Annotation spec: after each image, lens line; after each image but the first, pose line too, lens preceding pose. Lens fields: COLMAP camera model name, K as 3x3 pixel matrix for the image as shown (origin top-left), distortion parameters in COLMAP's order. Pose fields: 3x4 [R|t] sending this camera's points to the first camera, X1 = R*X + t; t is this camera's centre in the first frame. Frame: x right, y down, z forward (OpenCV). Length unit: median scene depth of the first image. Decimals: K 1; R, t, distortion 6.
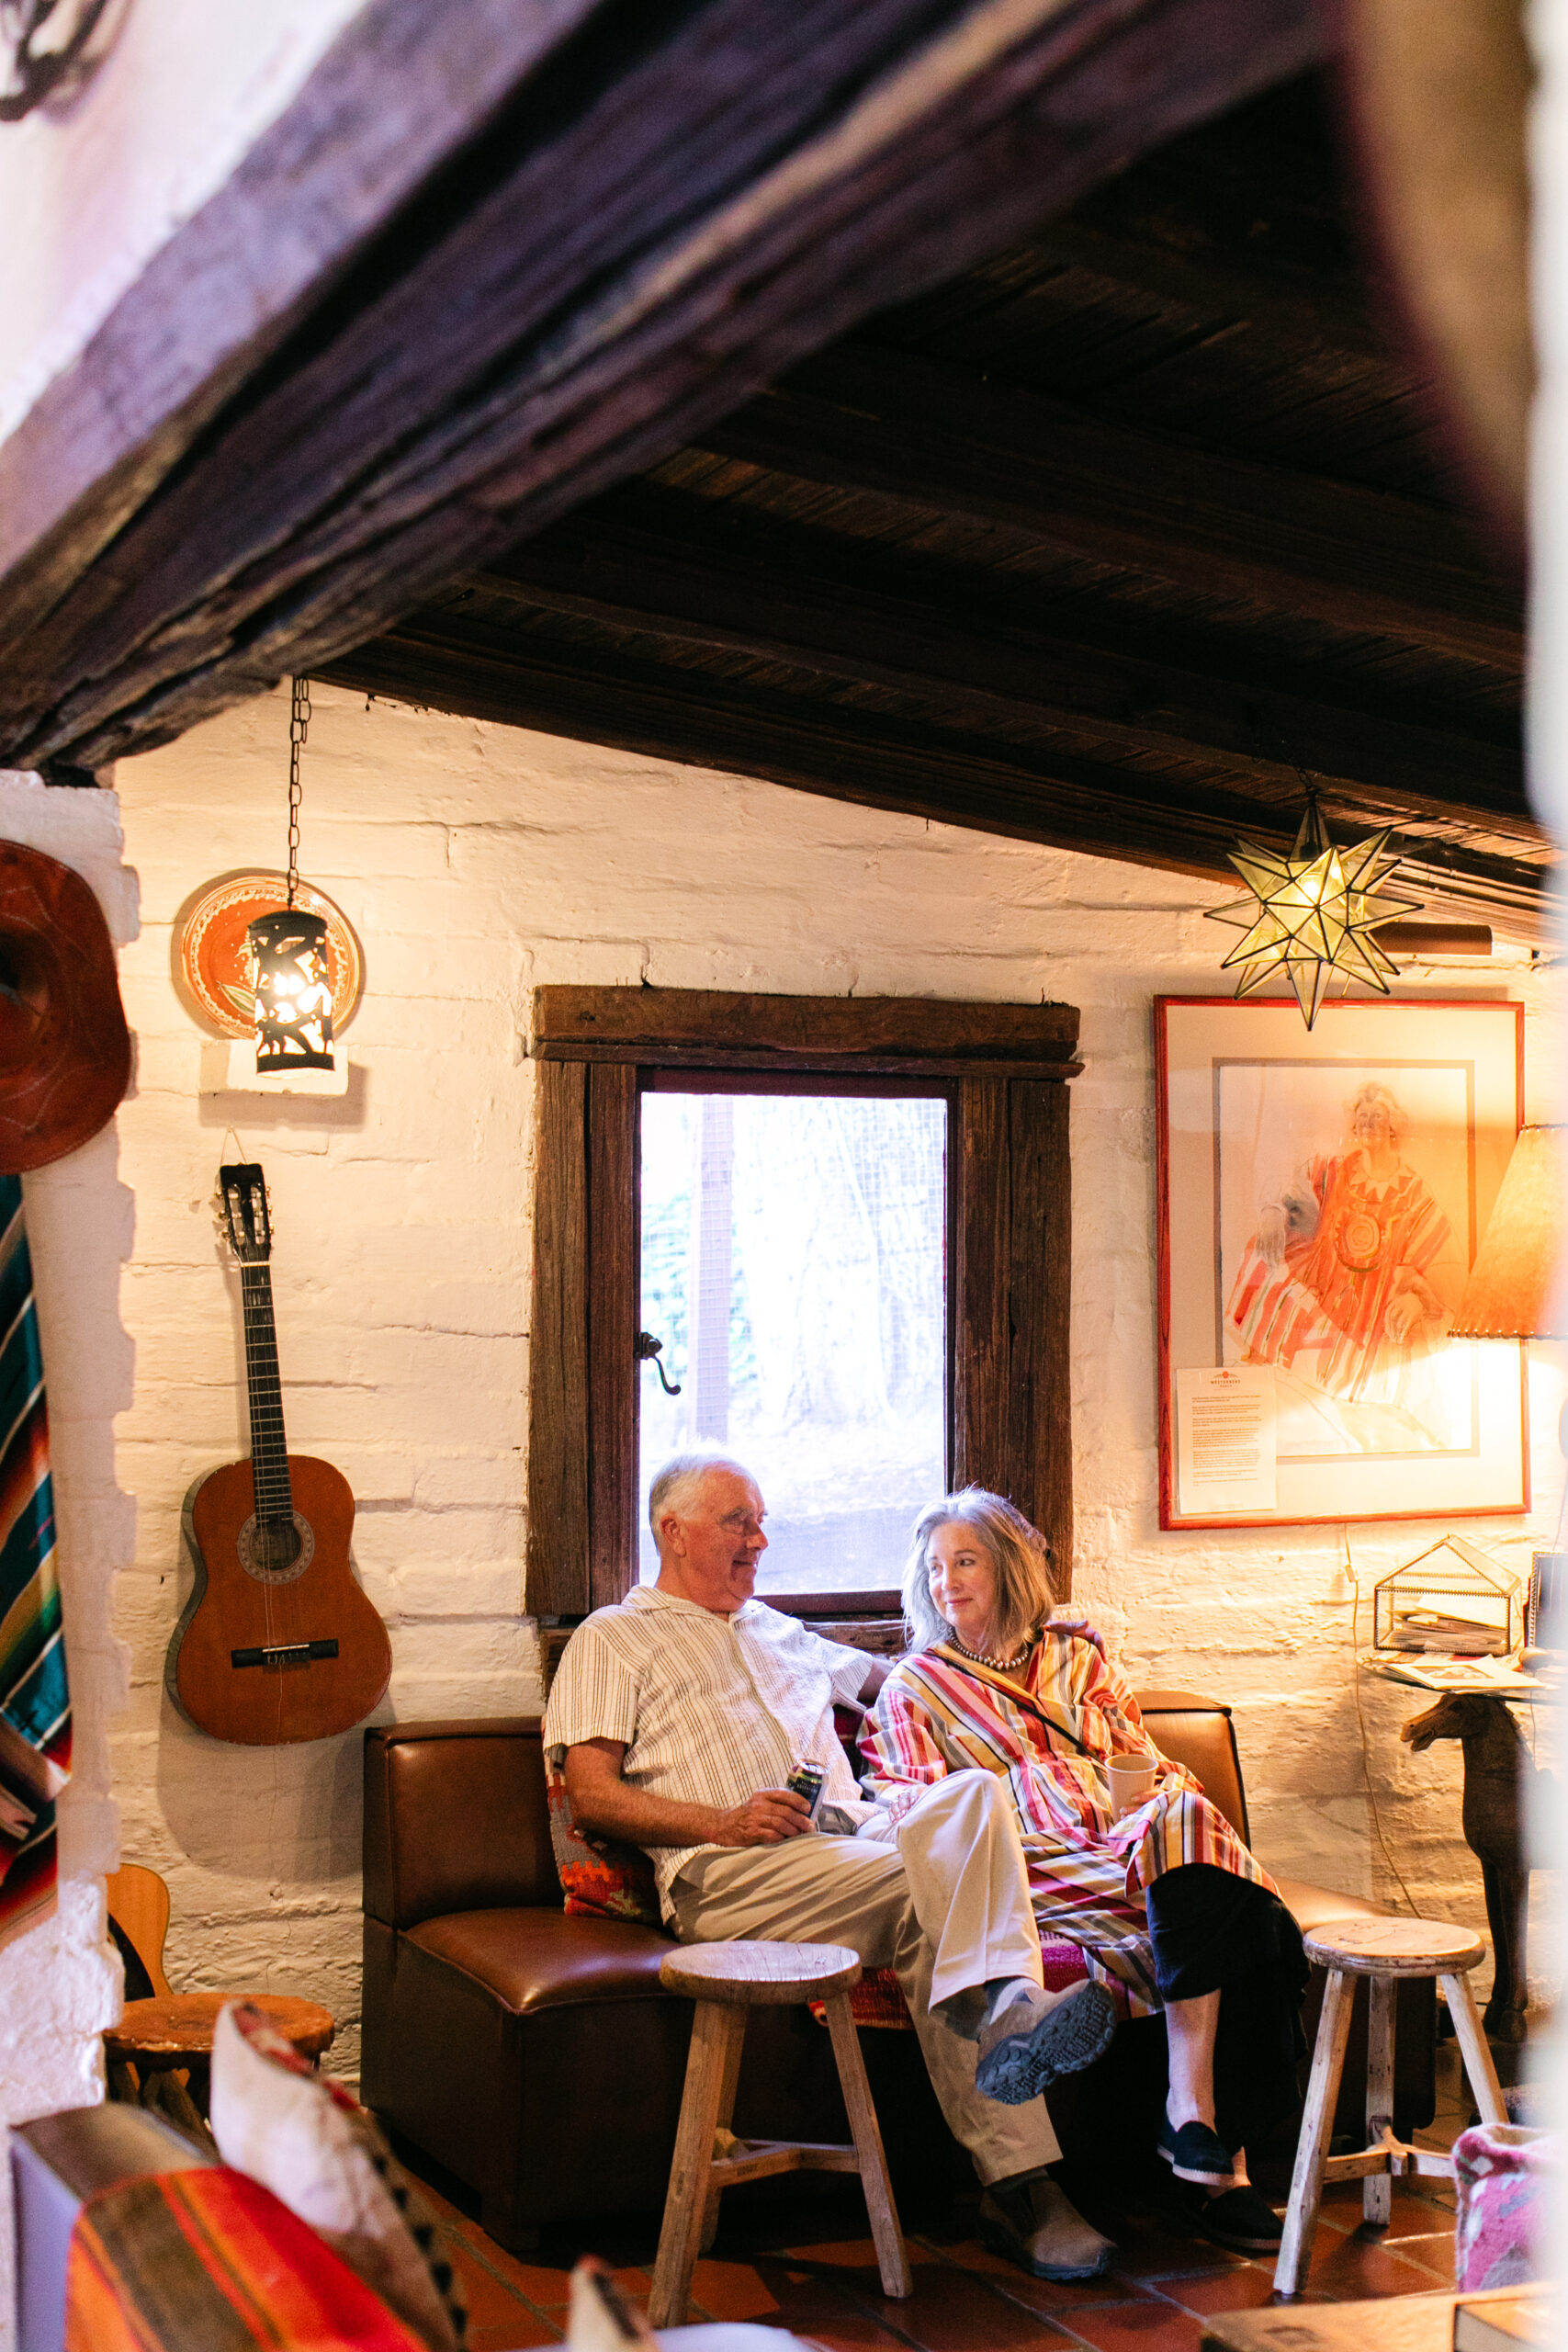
lens RADIAL K [[3383.9, 0, 784.0], [0, 3383.9, 1176.0], [0, 0, 1]] dist [0.016064, -0.016136]
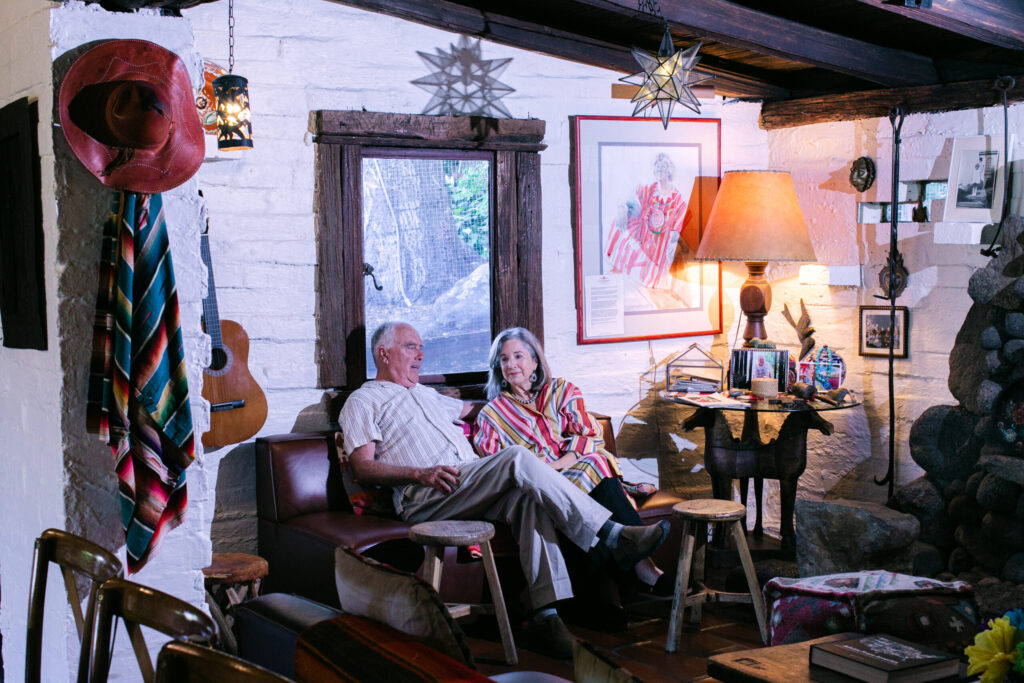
lens RADIAL K [[1473.4, 0, 512.0], [0, 1473.4, 341.5], [0, 0, 1]] dist [0.016064, -0.016136]
pose [[0.985483, -0.024479, 0.167999, -0.108206], [0.008291, 0.995309, 0.096388, 0.003421], [-0.169571, -0.093595, 0.981064, 0.000374]]
